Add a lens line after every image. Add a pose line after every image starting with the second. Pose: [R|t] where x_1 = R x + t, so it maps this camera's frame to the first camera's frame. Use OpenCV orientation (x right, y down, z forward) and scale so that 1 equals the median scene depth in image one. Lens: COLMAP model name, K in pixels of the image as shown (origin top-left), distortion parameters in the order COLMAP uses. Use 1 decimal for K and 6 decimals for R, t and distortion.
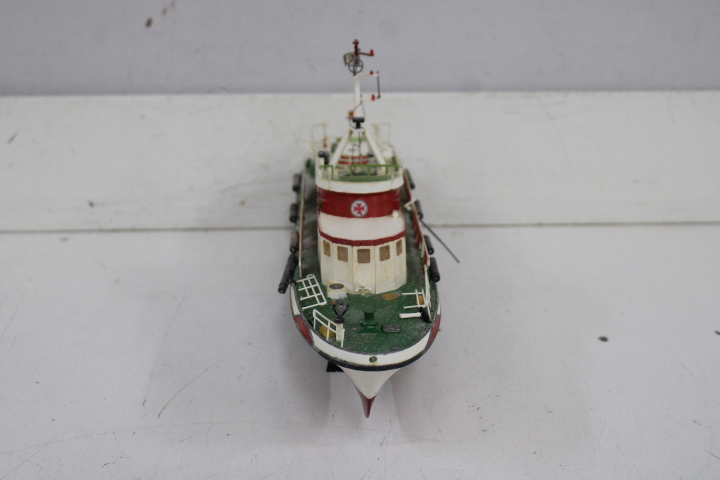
lens RADIAL K [[1021.5, 0, 363.3], [0, 1021.5, 236.2], [0, 0, 1]] dist [-0.042508, 0.000000]
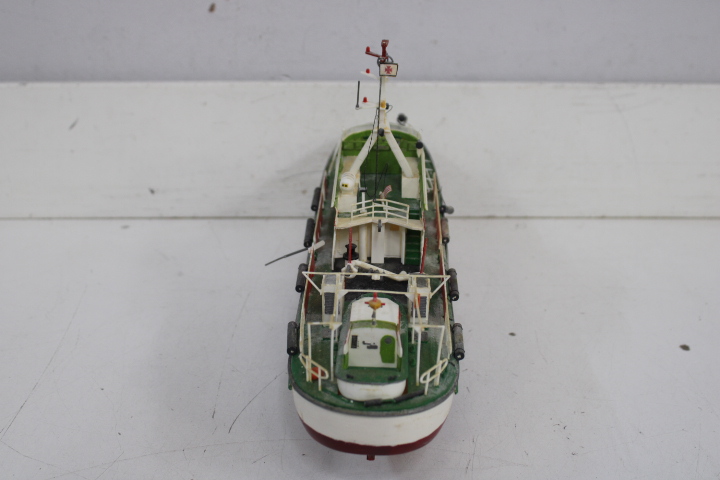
lens RADIAL K [[933.2, 0, 363.8], [0, 933.2, 226.3], [0, 0, 1]] dist [-0.055887, 0.000000]
pose [[0.999688, 0.014734, -0.020180, -0.042239], [-0.013948, 0.999160, 0.038538, -0.035200], [0.020731, -0.038244, 0.999053, 0.097736]]
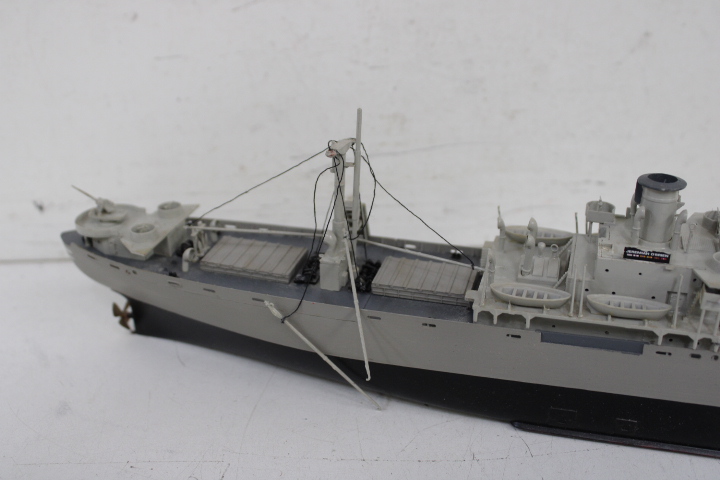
lens RADIAL K [[844.4, 0, 361.6], [0, 844.4, 249.5], [0, 0, 1]] dist [-0.072723, 0.000000]
pose [[0.998375, -0.011987, -0.055718, -0.092961], [0.015973, 0.997302, 0.071645, -0.037346], [0.054709, -0.072418, 0.995873, 0.613318]]
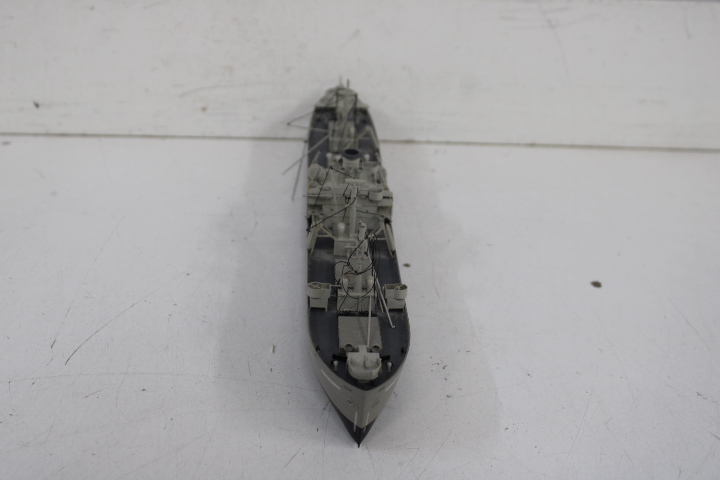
lens RADIAL K [[936.3, 0, 365.4], [0, 936.3, 243.8], [0, 0, 1]] dist [-0.050649, 0.000000]
pose [[0.999257, 0.037864, -0.007144, 0.034993], [-0.036820, 0.992948, 0.112684, -0.012732], [0.011360, -0.112338, 0.993605, 0.170028]]
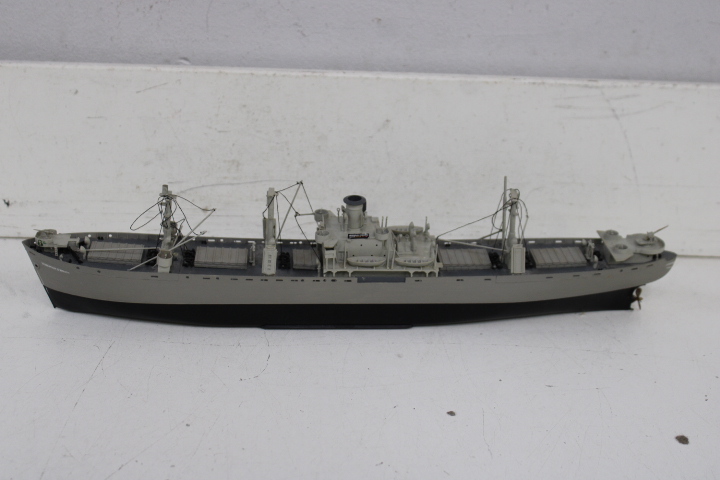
lens RADIAL K [[1059.1, 0, 363.9], [0, 1059.1, 251.4], [0, 0, 1]] dist [-0.027575, 0.000000]
pose [[0.998885, 0.044219, -0.016513, 0.015077], [-0.043312, 0.997720, 0.051748, -0.048254], [0.018764, -0.050975, 0.998524, 0.211357]]
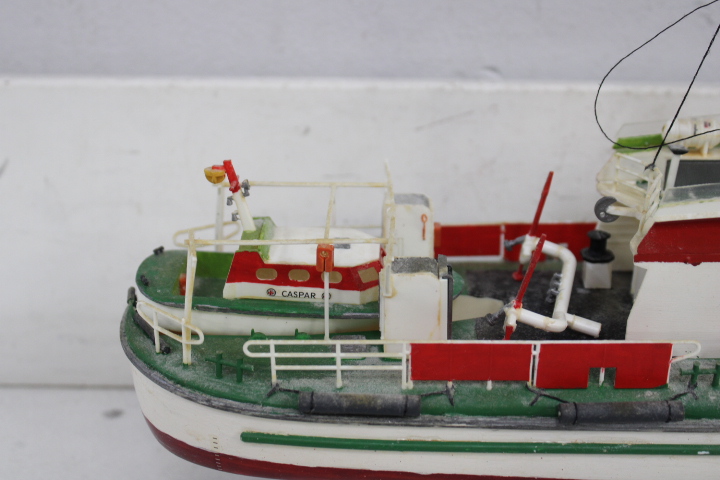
lens RADIAL K [[1021.5, 0, 358.0], [0, 1021.5, 242.3], [0, 0, 1]] dist [-0.042508, 0.000000]
pose [[0.998258, 0.028646, -0.051578, -0.169813], [-0.027636, 0.999414, 0.020185, -0.079582], [0.052126, -0.018724, 0.998465, 0.574572]]
